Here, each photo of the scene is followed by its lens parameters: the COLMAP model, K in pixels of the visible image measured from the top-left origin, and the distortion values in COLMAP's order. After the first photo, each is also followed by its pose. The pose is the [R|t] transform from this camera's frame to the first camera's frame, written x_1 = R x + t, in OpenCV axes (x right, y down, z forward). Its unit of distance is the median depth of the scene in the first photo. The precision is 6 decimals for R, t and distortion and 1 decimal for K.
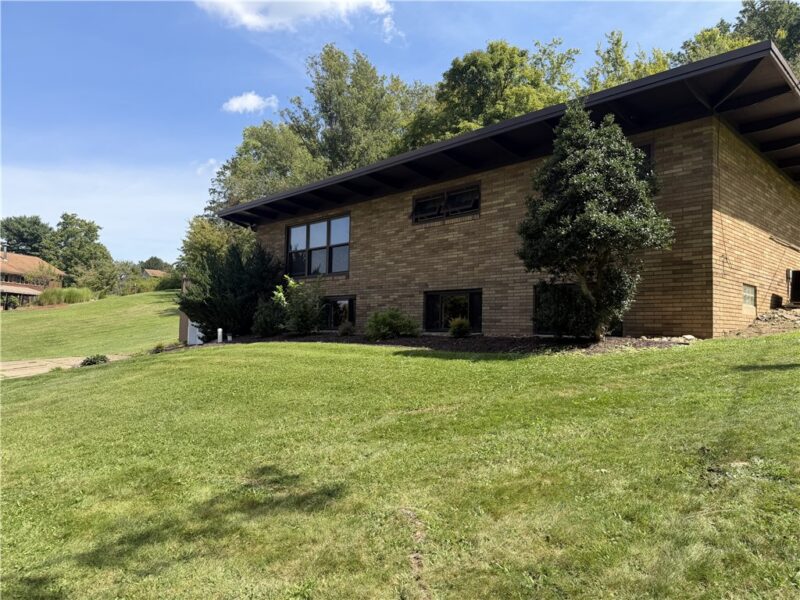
lens RADIAL K [[561.1, 0, 400.2], [0, 561.1, 302.1], [0, 0, 1]] dist [0.005466, -0.004378]
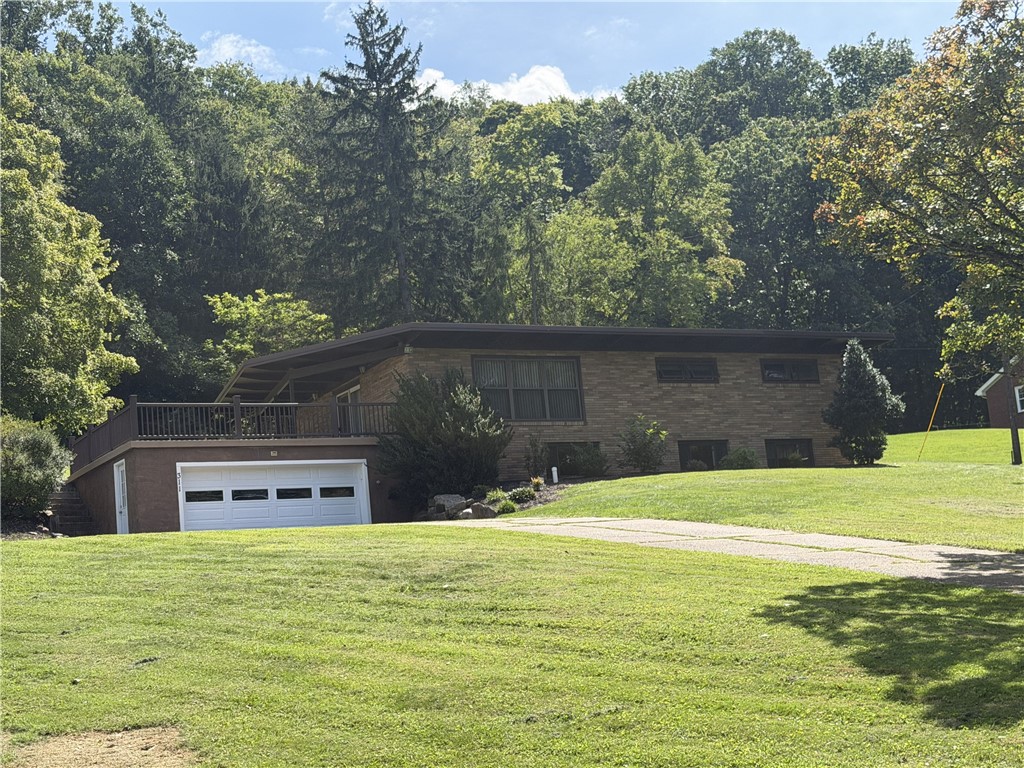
lens RADIAL K [[1640.9, 0, 511.8], [0, 1640.9, 383.6], [0, 0, 1]] dist [0.010623, 0.000000]
pose [[0.221024, 0.120344, 0.967815, -3.405351], [0.046394, 0.989937, -0.133690, 0.308933], [-0.974164, 0.074450, 0.213216, 0.606118]]
